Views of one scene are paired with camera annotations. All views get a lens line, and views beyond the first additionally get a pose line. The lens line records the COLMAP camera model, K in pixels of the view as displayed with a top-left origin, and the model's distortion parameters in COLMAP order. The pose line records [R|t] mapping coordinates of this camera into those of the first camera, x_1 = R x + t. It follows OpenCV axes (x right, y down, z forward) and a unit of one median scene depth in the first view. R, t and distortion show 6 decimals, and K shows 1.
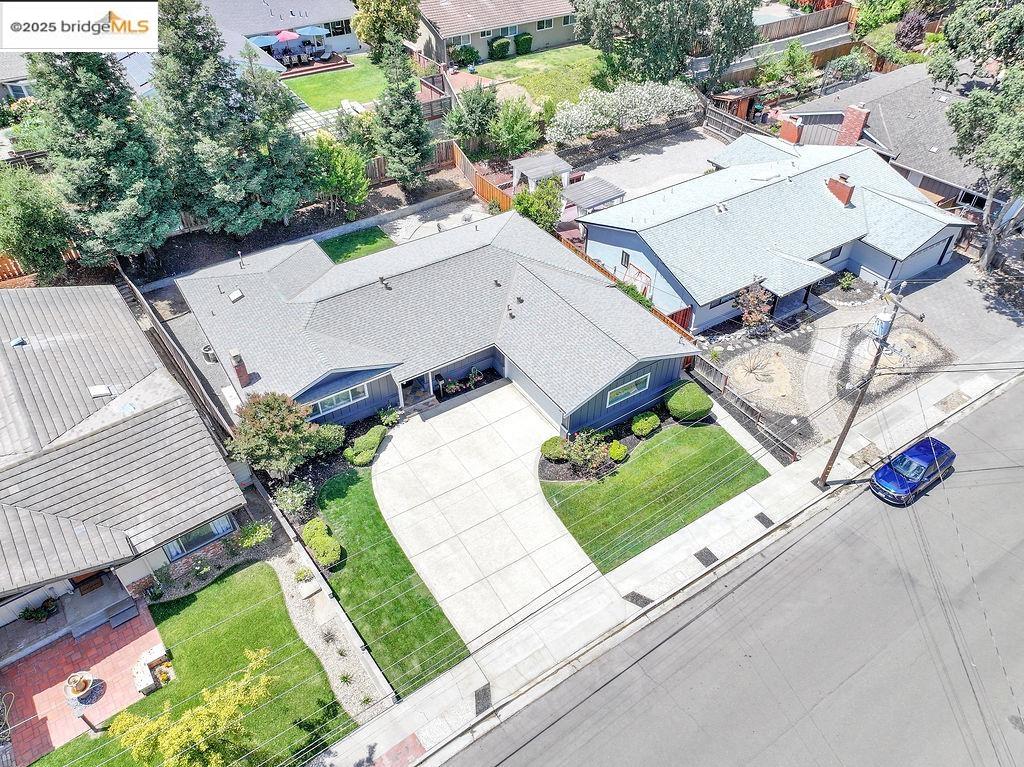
lens RADIAL K [[715.3, 0, 512.0], [0, 715.3, 383.5], [0, 0, 1]] dist [0.005300, 0.003592]
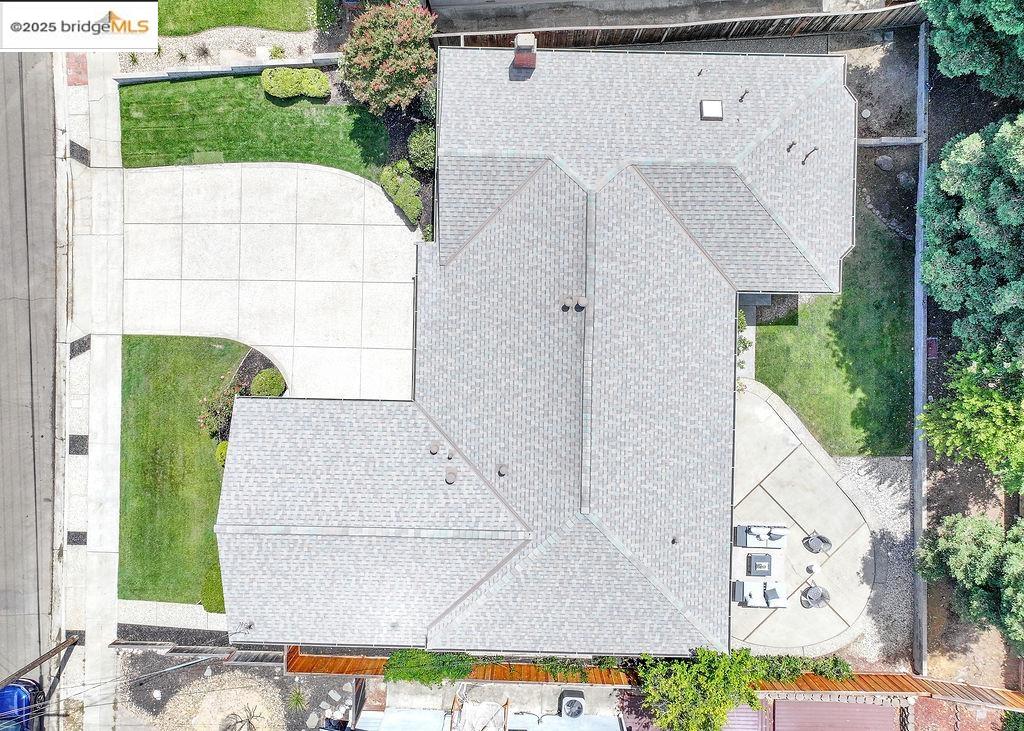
lens RADIAL K [[748.9, 0, 512.0], [0, 748.9, 365.5], [0, 0, 1]] dist [0.006022, 0.002907]
pose [[-0.565630, 0.824654, -0.002888, -0.085801], [-0.543030, -0.369823, 0.753890, -0.528544], [0.620630, 0.427991, 0.656995, 0.482983]]
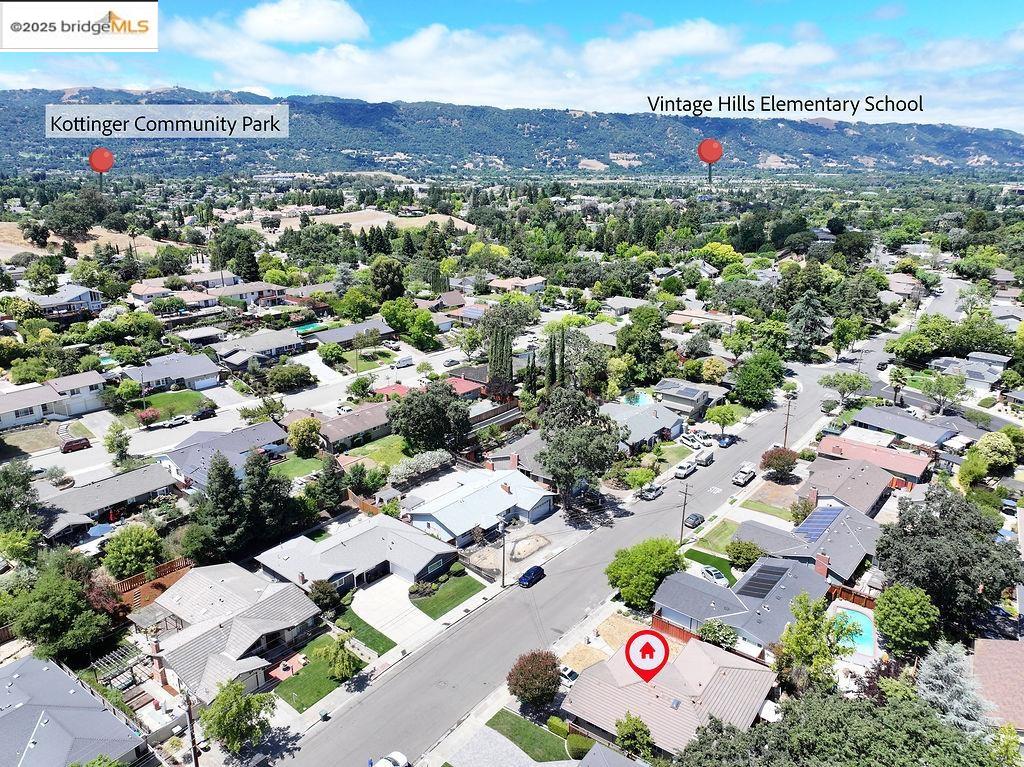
lens RADIAL K [[715.3, 0, 512.0], [0, 715.3, 383.5], [0, 0, 1]] dist [0.005300, 0.003592]
pose [[0.956573, -0.089446, 0.277430, -0.227533], [0.194133, 0.905457, -0.377438, 0.402843], [-0.217441, 0.414906, 0.883500, -1.585860]]
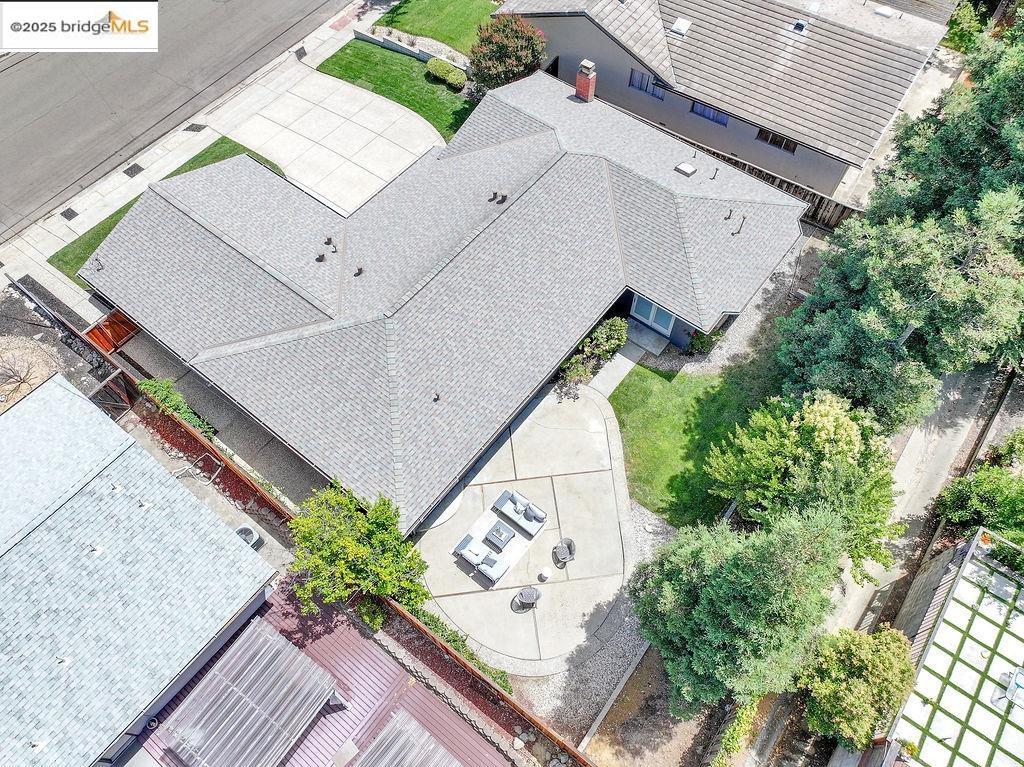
lens RADIAL K [[715.3, 0, 512.0], [0, 715.3, 383.5], [0, 0, 1]] dist [0.005300, 0.003592]
pose [[-0.948460, 0.270702, -0.164755, -0.015292], [-0.212398, -0.157193, 0.964457, -0.750279], [0.235182, 0.949742, 0.206588, 0.882500]]
